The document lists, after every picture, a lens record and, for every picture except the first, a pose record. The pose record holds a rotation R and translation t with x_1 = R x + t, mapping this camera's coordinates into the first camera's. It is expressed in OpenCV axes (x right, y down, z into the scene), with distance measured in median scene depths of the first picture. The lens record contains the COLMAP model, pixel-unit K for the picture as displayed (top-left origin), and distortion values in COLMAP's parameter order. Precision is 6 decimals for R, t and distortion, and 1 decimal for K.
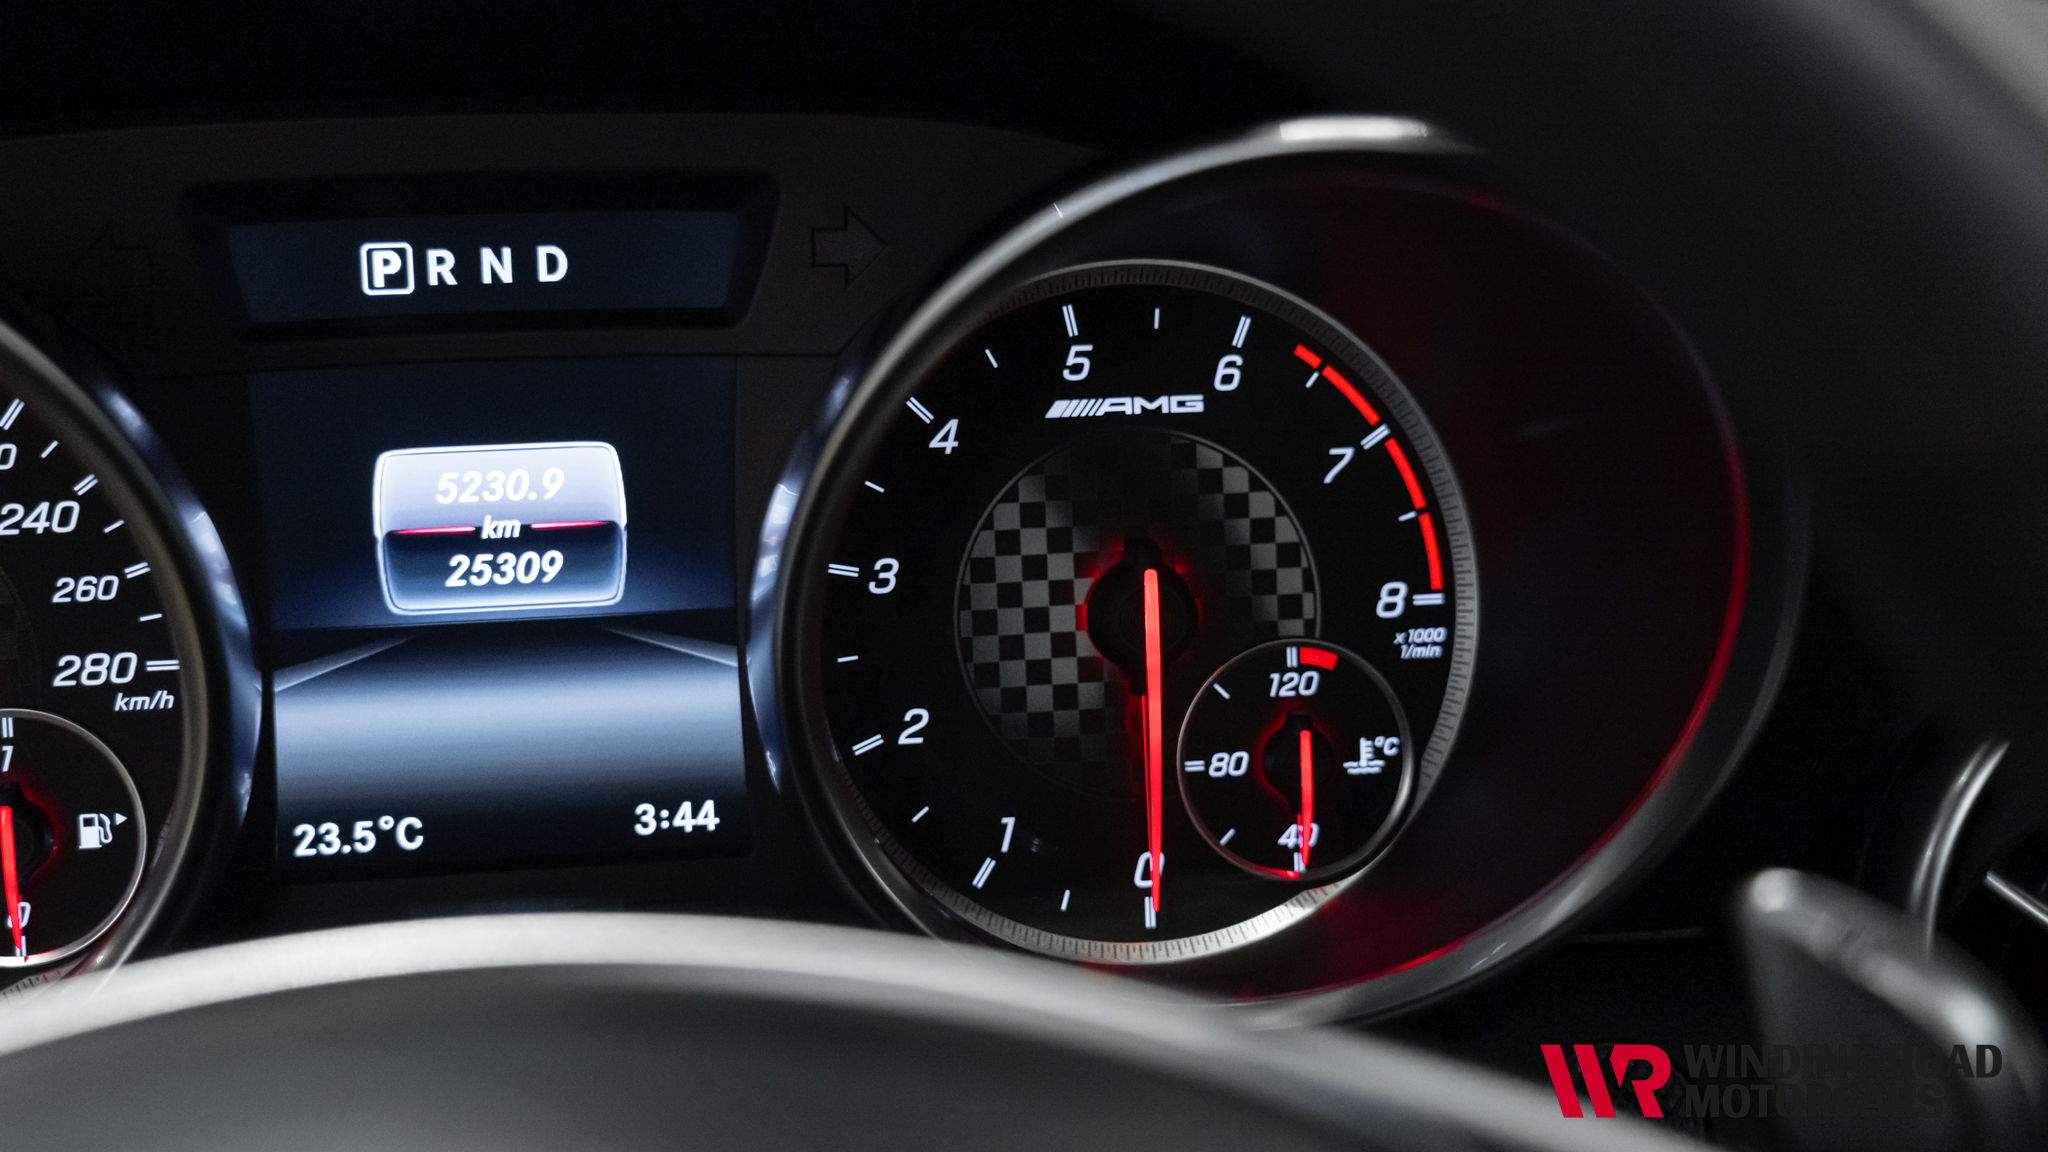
lens RADIAL K [[3060.8, 0, 1024.0], [0, 3060.8, 576.0], [0, 0, 1]] dist [0.027151, -0.074702]
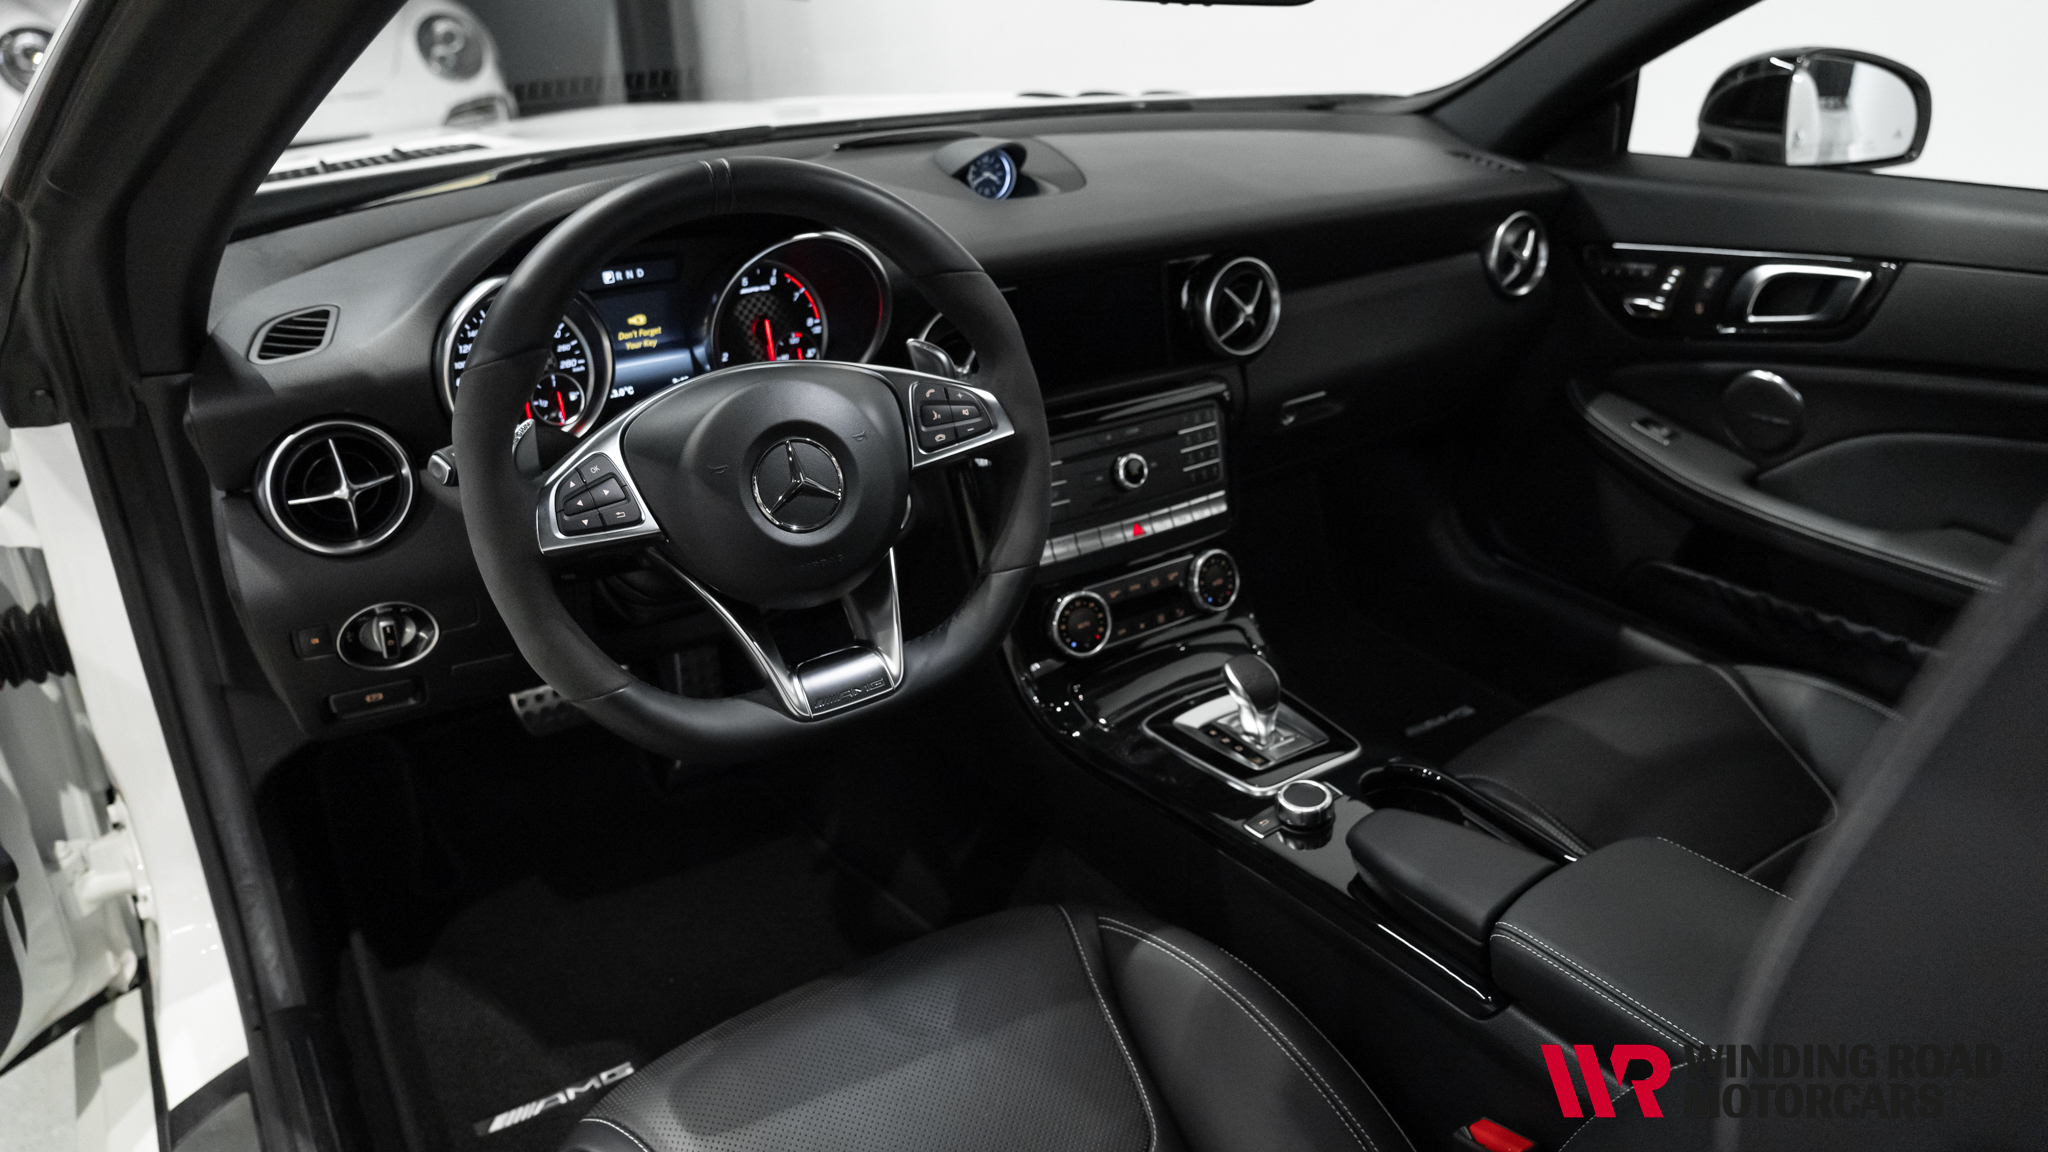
lens RADIAL K [[1401.8, 0, 1024.0], [0, 1401.8, 576.0], [0, 0, 1]] dist [-0.003370, -0.007197]
pose [[0.915240, -0.183017, 0.358944, -0.488146], [0.131575, 0.977802, 0.163066, 0.090946], [-0.380820, -0.102017, 0.919004, -1.385206]]
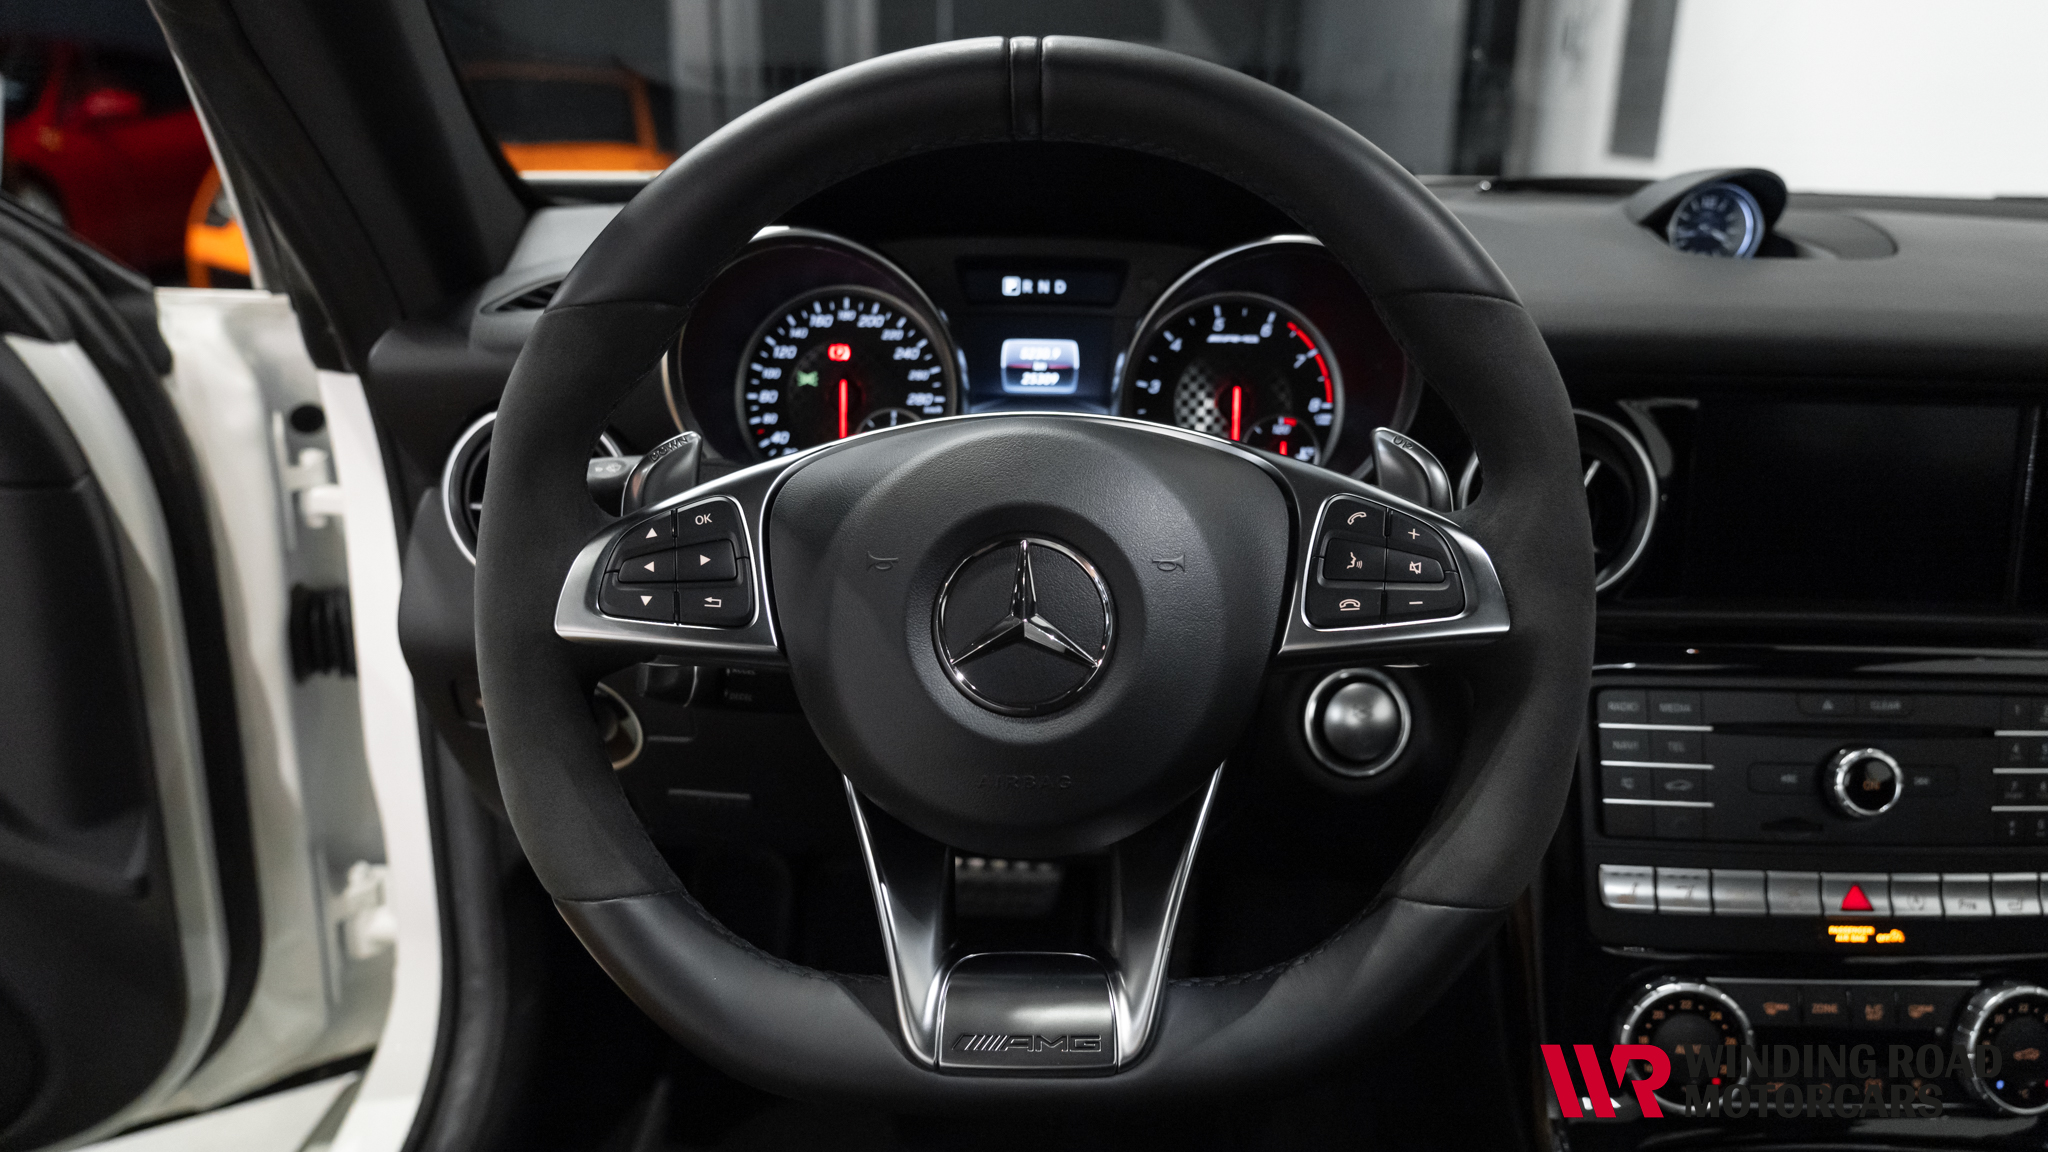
lens RADIAL K [[1401.8, 0, 1024.0], [0, 1401.8, 576.0], [0, 0, 1]] dist [-0.003370, -0.007197]
pose [[0.984756, 0.066915, -0.160554, 0.070387], [-0.066562, 0.997753, 0.007578, 0.198481], [0.160700, 0.003224, 0.986998, -0.493778]]
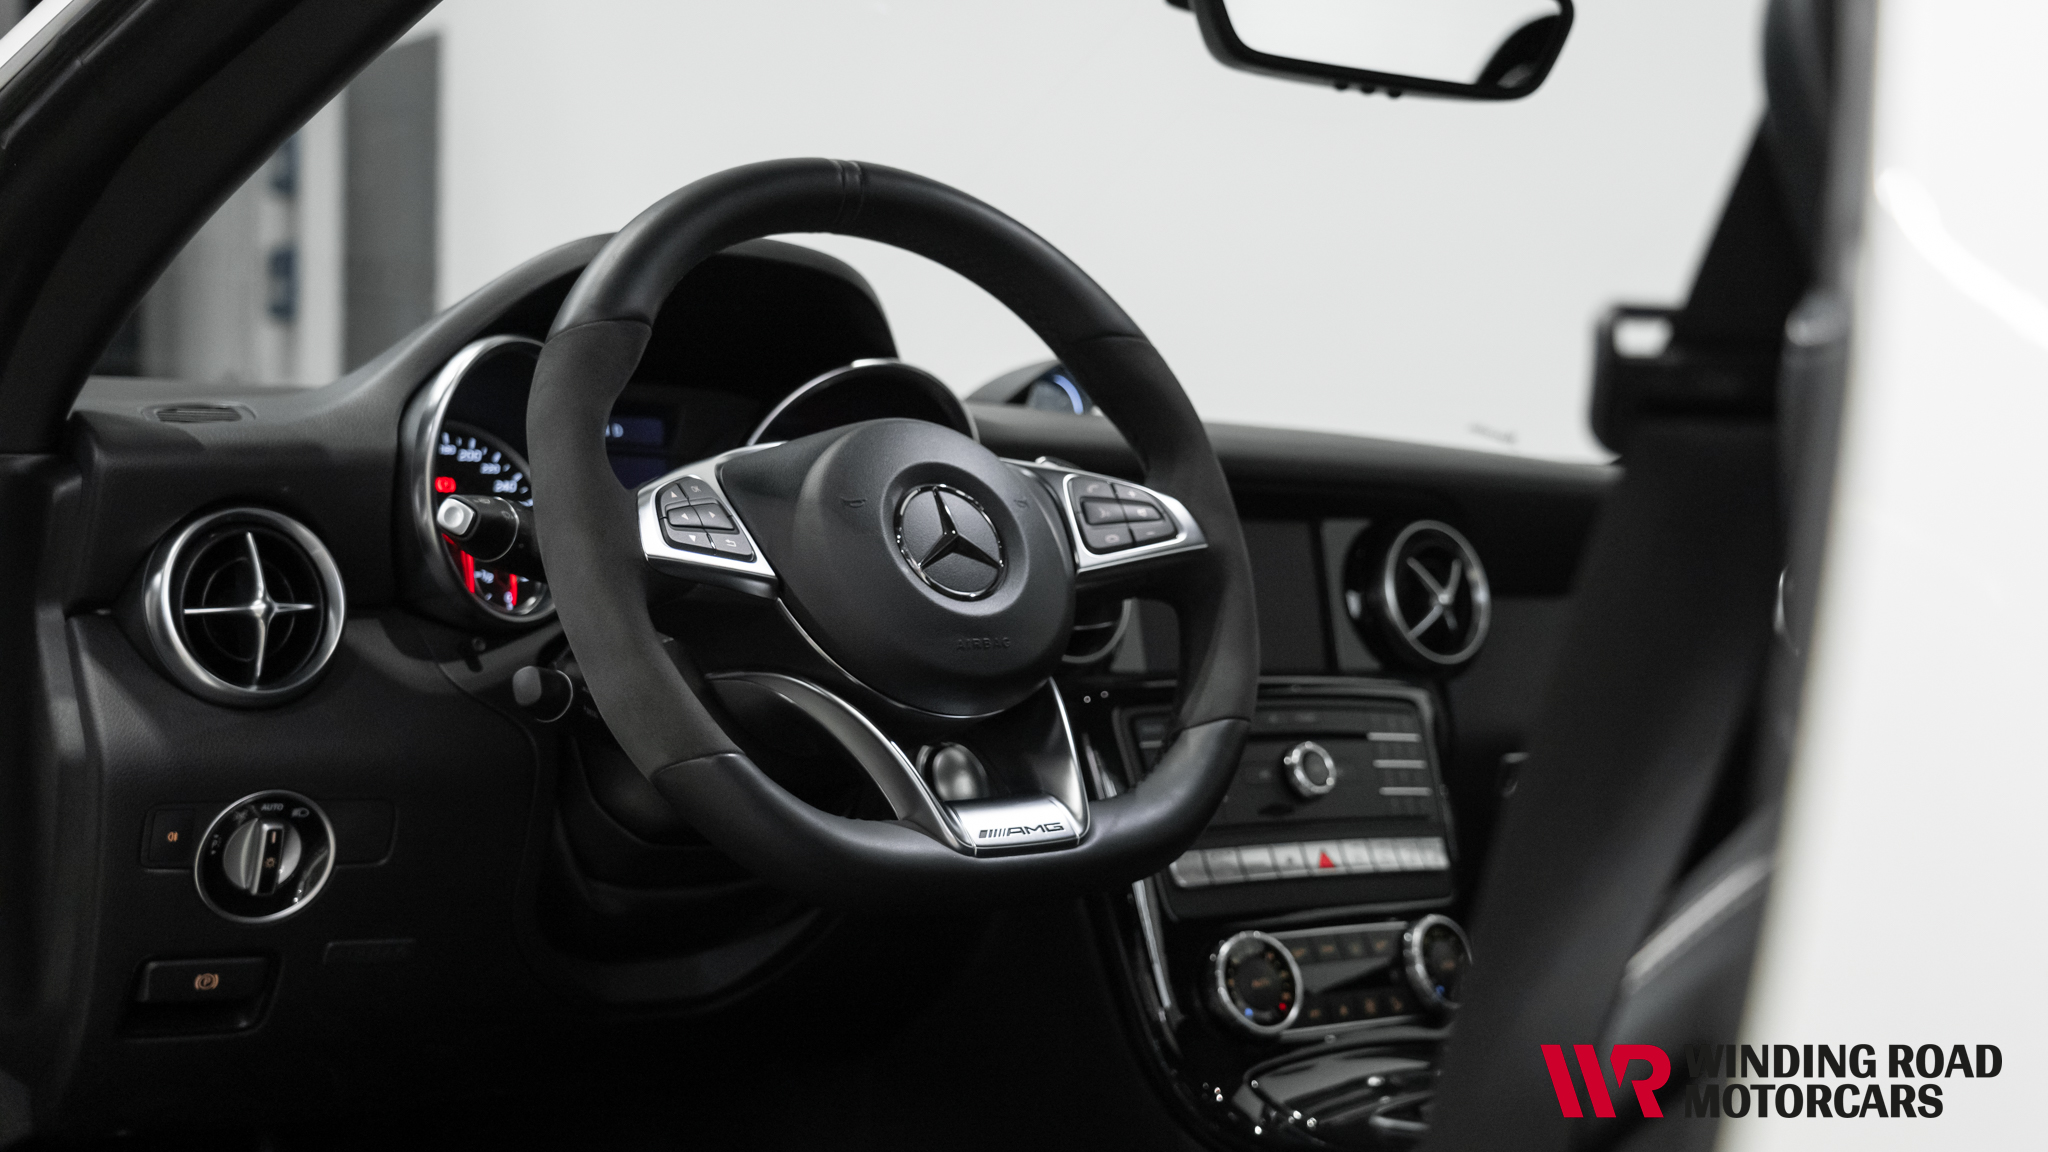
lens RADIAL K [[3060.8, 0, 1024.0], [0, 3060.8, 576.0], [0, 0, 1]] dist [0.027151, -0.074702]
pose [[0.864520, 0.004954, 0.502574, -1.489939], [0.158458, 0.946266, -0.281906, 1.099502], [-0.476965, 0.323351, 0.817281, -1.995074]]
